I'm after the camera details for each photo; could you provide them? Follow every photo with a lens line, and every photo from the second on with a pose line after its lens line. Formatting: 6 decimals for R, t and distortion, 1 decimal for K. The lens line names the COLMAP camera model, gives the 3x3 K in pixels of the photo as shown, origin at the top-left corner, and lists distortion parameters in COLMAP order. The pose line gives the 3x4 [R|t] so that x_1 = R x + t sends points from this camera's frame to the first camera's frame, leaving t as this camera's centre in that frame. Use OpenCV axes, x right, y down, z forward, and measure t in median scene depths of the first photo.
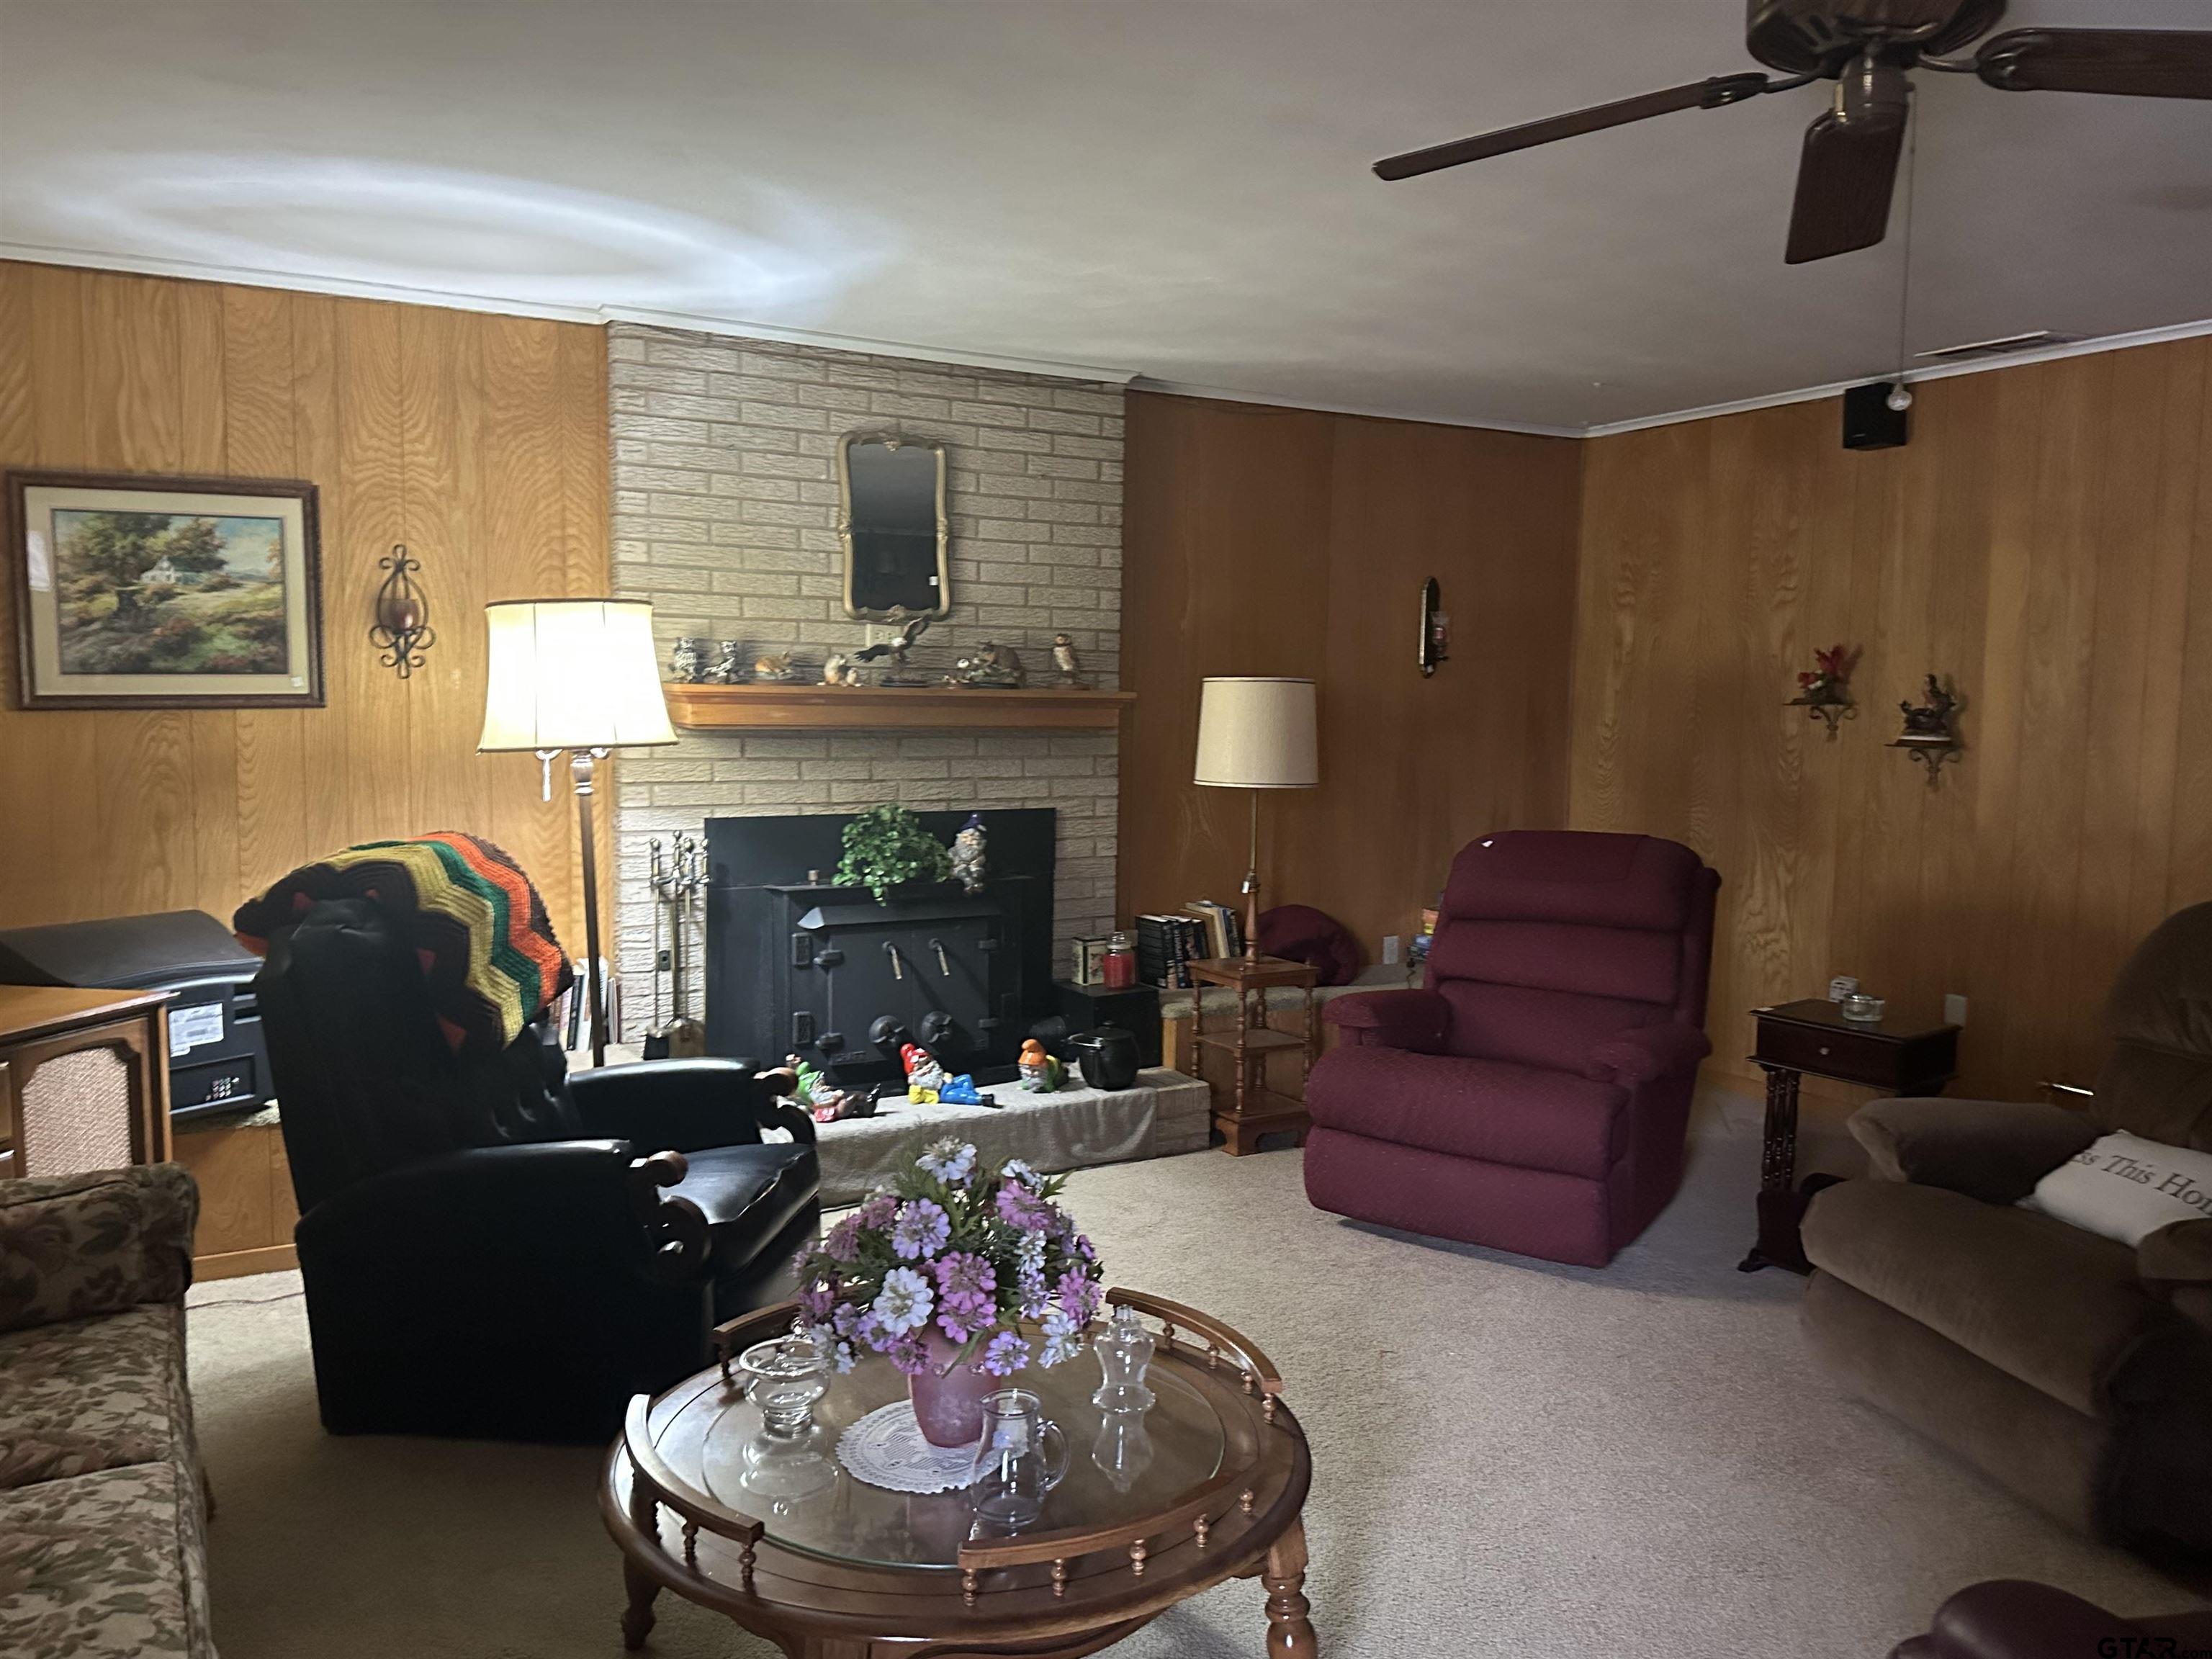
lens RADIAL K [[1690.3, 0, 1126.6], [0, 1690.3, 837.2], [0, 0, 1]] dist [0.078340, -0.099656]
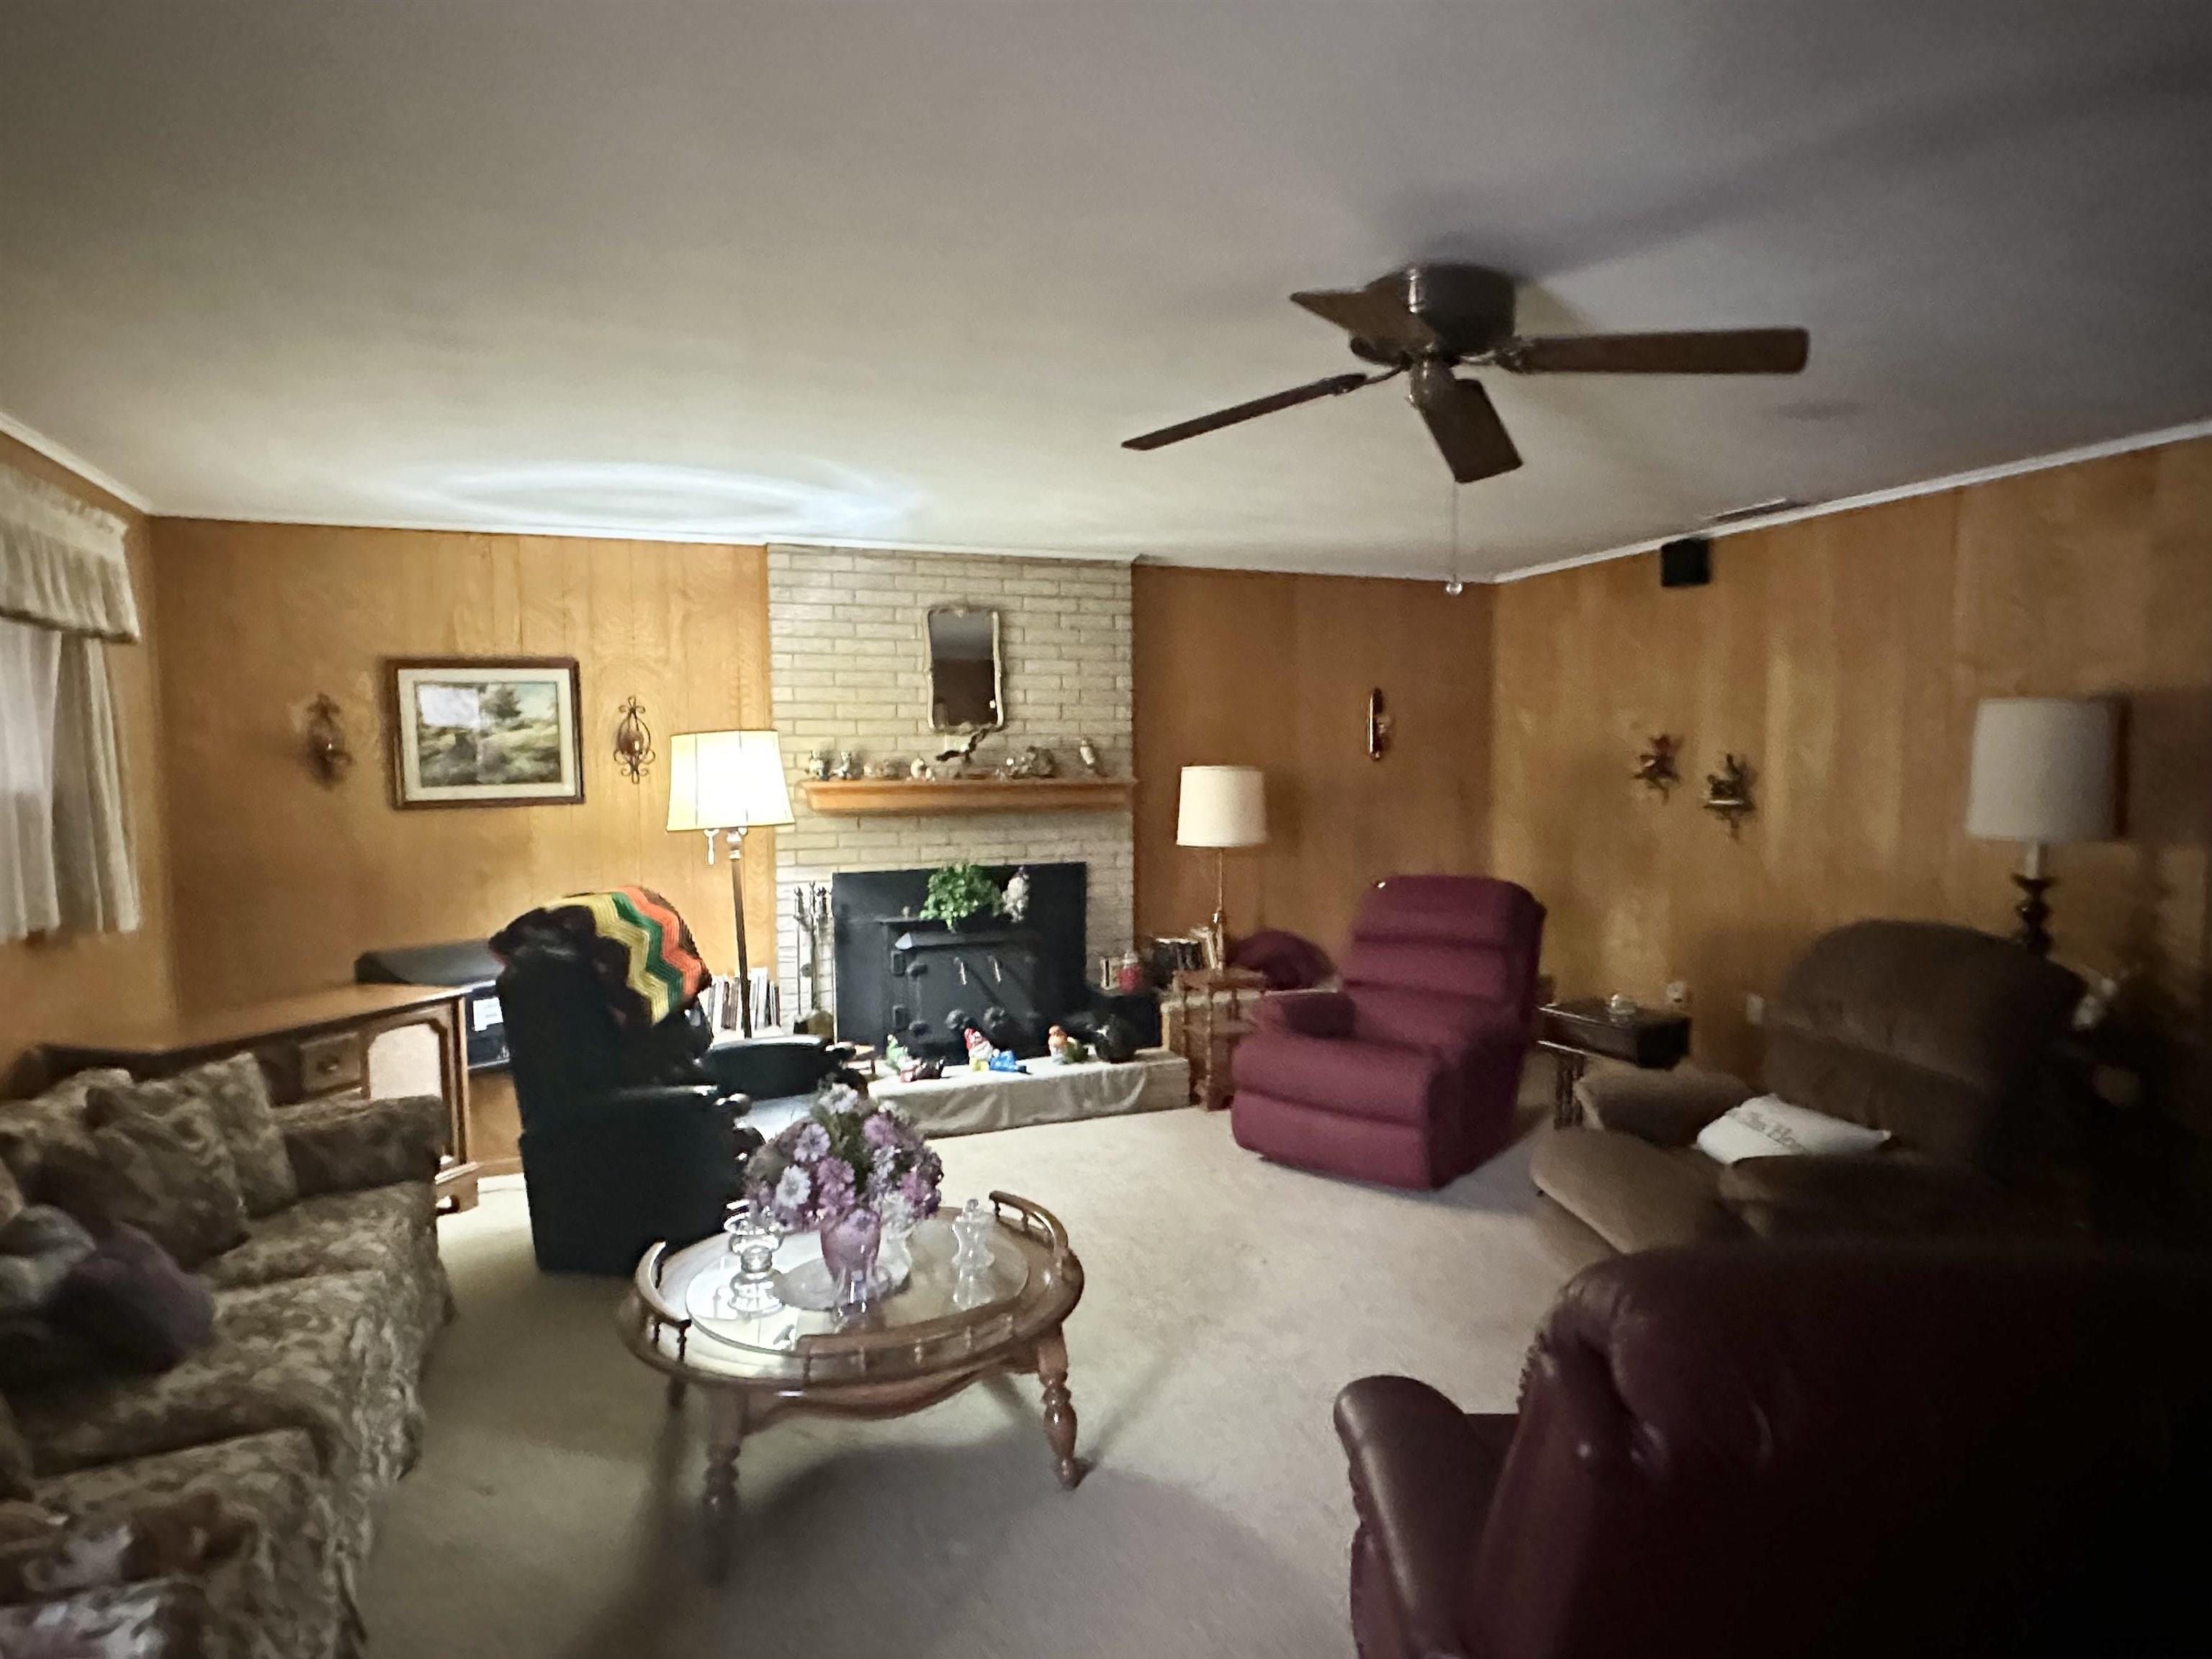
lens RADIAL K [[1287.4, 0, 1106.9], [0, 1287.4, 840.7], [0, 0, 1]] dist [-0.007293, 0.004223]
pose [[0.989038, -0.014274, -0.146967, 0.152548], [0.010096, 0.999524, -0.029140, -0.003975], [0.147313, 0.027336, 0.988712, -0.063369]]
